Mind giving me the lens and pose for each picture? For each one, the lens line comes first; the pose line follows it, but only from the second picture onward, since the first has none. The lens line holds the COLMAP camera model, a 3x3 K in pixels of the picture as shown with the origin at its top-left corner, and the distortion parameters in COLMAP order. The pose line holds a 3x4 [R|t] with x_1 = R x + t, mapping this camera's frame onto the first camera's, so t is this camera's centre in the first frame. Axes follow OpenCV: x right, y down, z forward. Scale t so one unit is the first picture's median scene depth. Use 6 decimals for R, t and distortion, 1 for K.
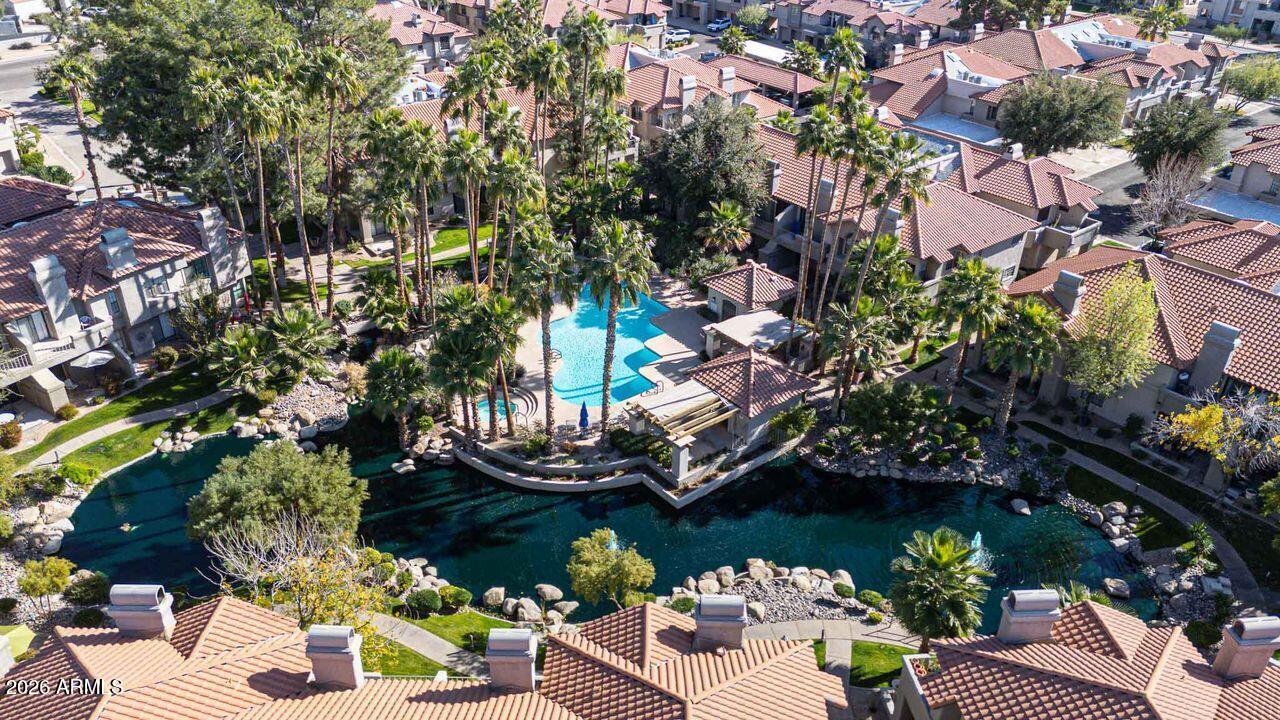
lens RADIAL K [[939.6, 0, 640.0], [0, 939.6, 360.0], [0, 0, 1]] dist [0.062561, -0.040740]
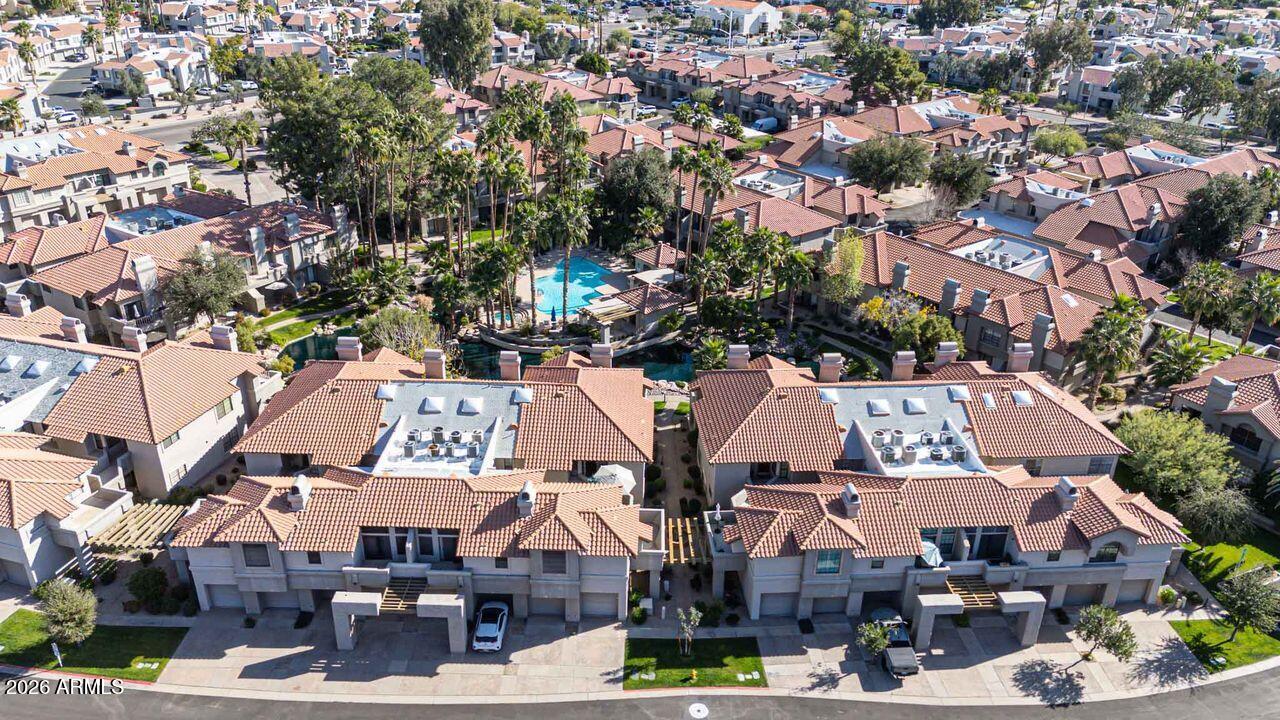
lens RADIAL K [[937.5, 0, 640.0], [0, 937.5, 360.0], [0, 0, 1]] dist [0.088099, -0.083033]
pose [[0.999932, 0.004669, -0.010661, 0.109477], [-0.005444, 0.997257, -0.073811, 0.242906], [0.010287, 0.073864, 0.997215, -0.679325]]
